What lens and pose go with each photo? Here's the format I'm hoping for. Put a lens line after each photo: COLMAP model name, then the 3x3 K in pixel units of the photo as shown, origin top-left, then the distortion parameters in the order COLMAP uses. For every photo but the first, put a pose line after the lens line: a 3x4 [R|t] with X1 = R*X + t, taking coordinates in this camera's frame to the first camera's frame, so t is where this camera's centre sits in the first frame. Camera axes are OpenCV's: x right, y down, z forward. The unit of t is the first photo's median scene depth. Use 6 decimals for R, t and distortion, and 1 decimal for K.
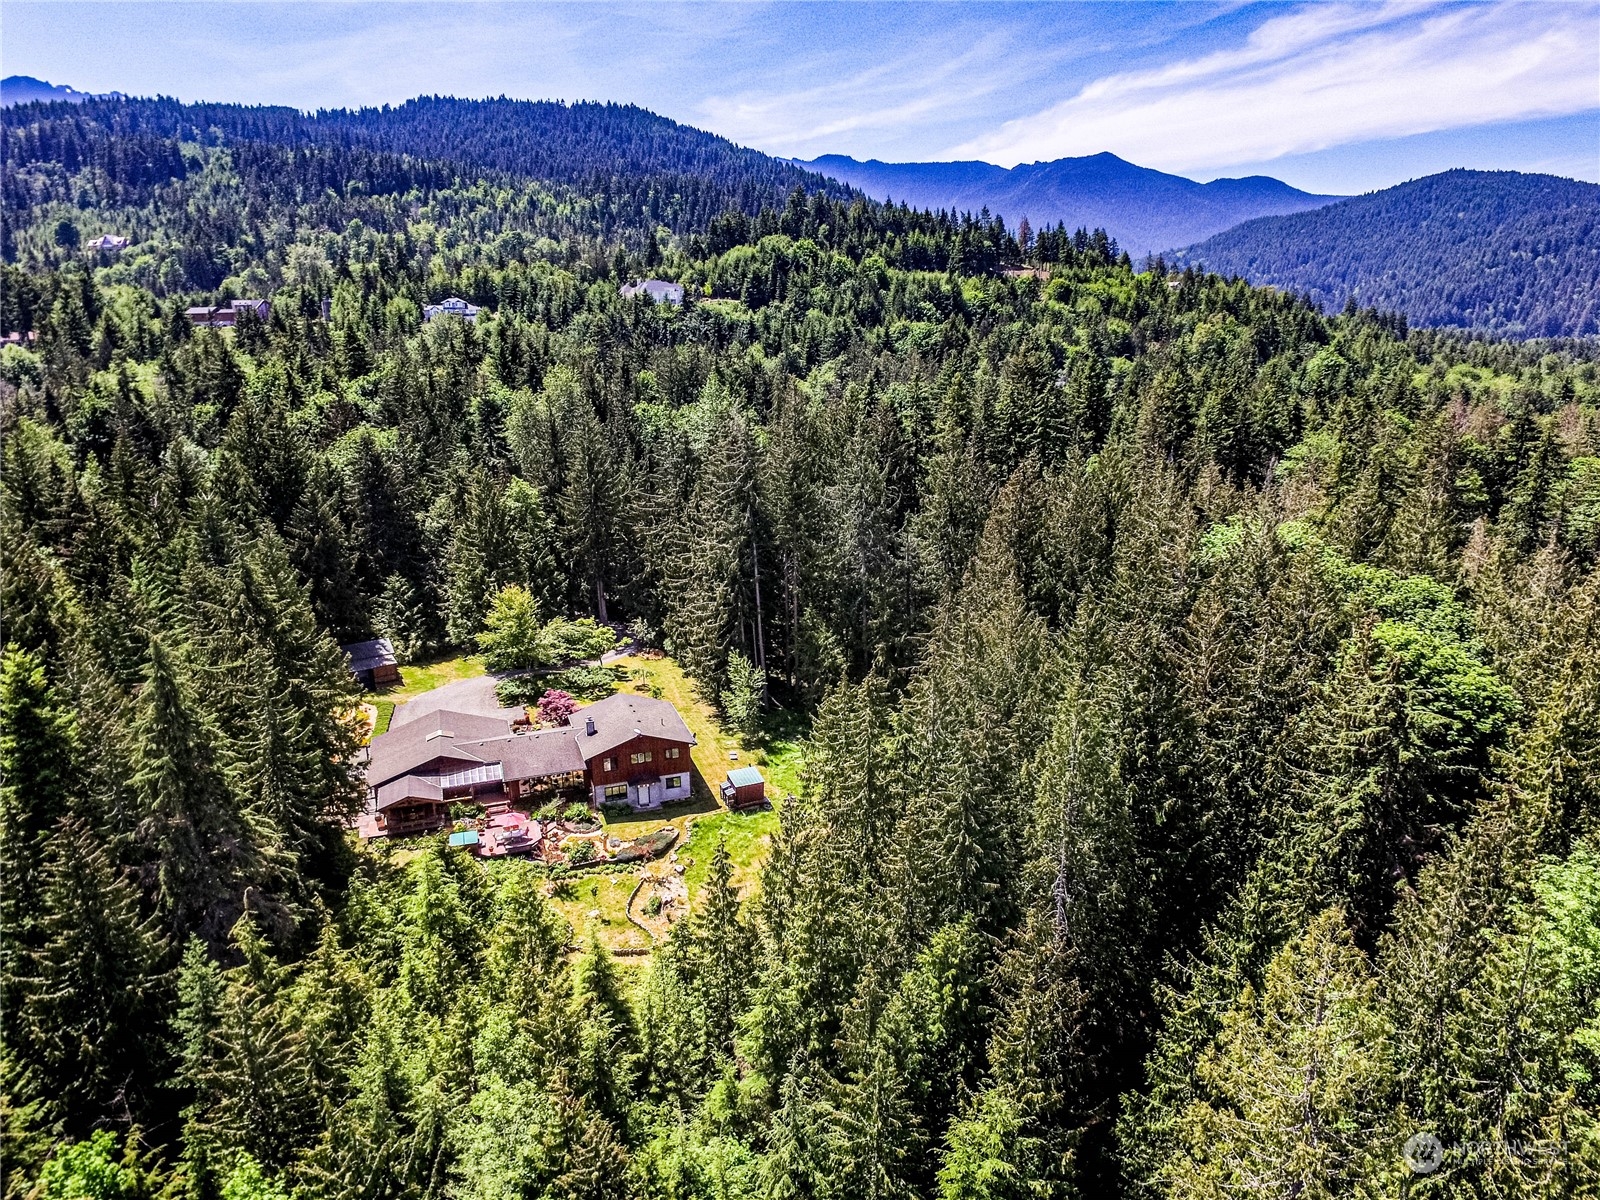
lens RADIAL K [[960.8, 0, 800.0], [0, 960.8, 600.0], [0, 0, 1]] dist [0.036259, -0.048138]
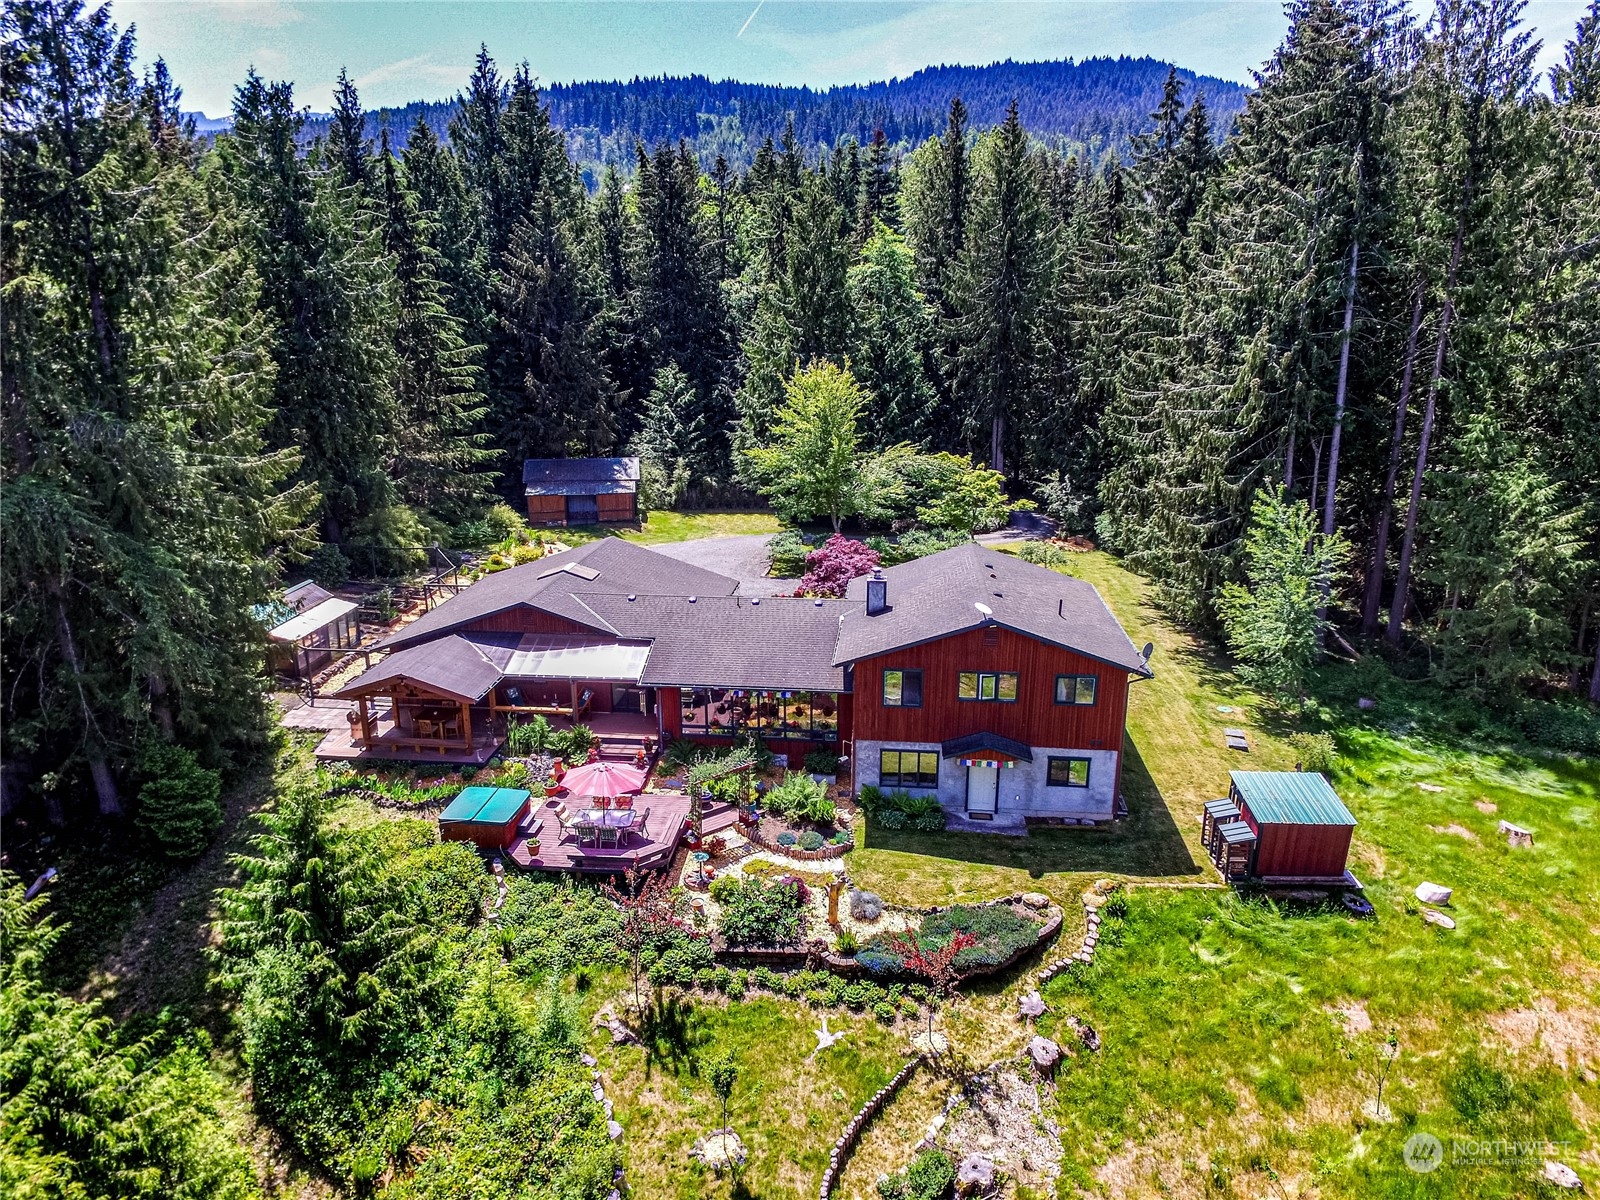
lens RADIAL K [[1037.3, 0, 802.3], [0, 1037.3, 641.7], [0, 0, 1]] dist [0.056978, -0.057157]
pose [[0.905384, 0.141290, -0.400396, -0.073411], [-0.117378, 0.989548, 0.083771, 0.122056], [0.408047, -0.028848, 0.912505, 0.613104]]
